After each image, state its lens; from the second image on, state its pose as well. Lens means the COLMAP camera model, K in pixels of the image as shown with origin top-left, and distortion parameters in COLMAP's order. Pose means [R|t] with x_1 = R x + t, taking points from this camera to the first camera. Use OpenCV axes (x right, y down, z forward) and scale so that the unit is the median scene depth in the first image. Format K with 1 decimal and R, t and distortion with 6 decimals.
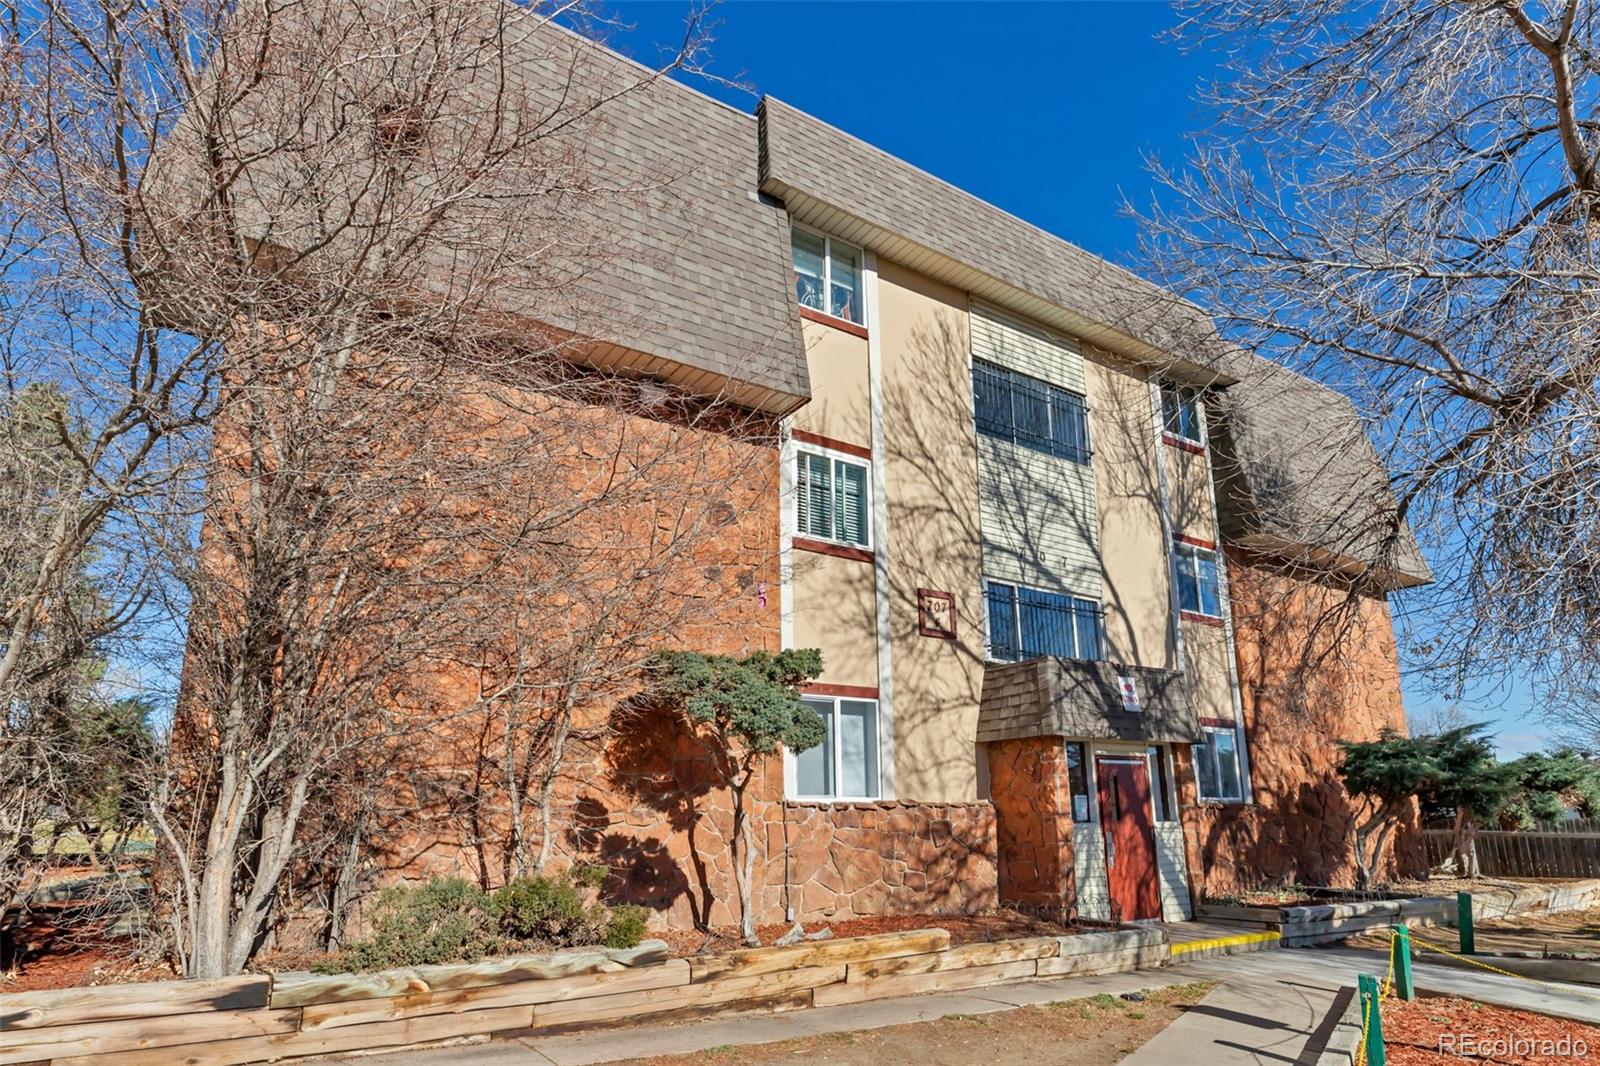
lens RADIAL K [[860.3, 0, 799.0], [0, 860.3, 535.3], [0, 0, 1]] dist [-0.002029, -0.000621]
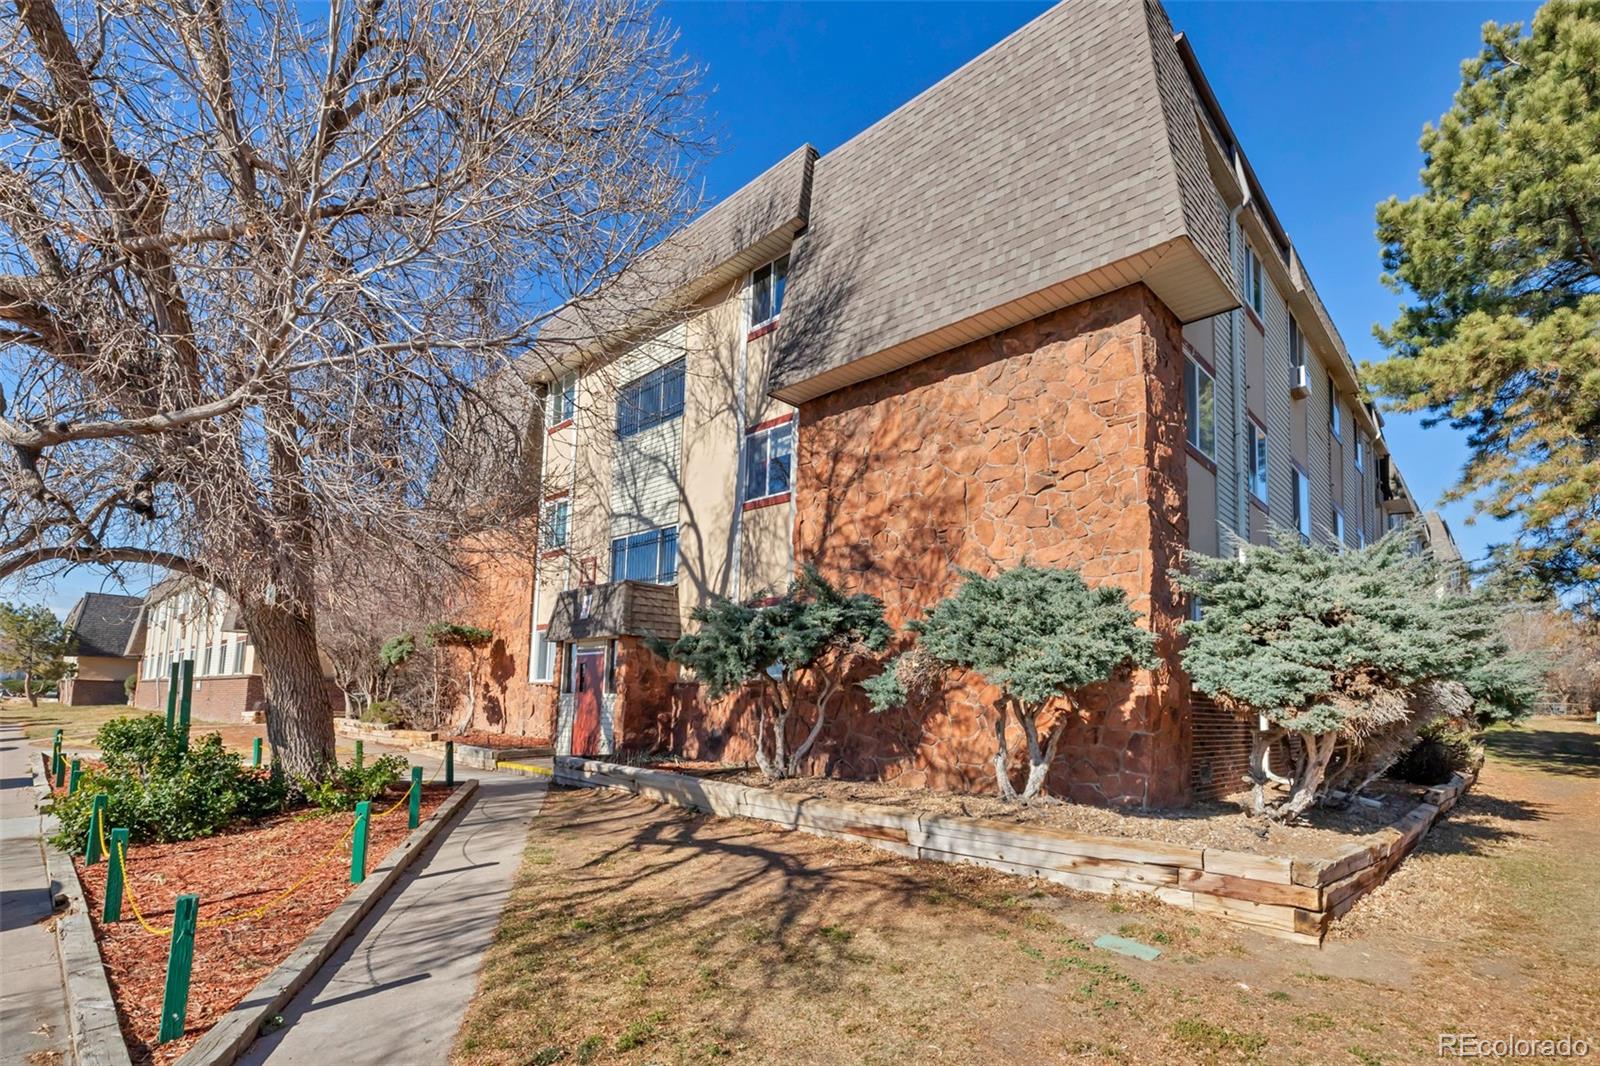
lens RADIAL K [[737.5, 0, 797.8], [0, 737.5, 532.1], [0, 0, 1]] dist [0.000518, 0.000016]
pose [[0.240988, -0.203815, -0.948886, 1.397052], [0.288159, 0.948638, -0.130578, 0.275328], [0.926763, -0.241962, 0.287342, 0.839375]]
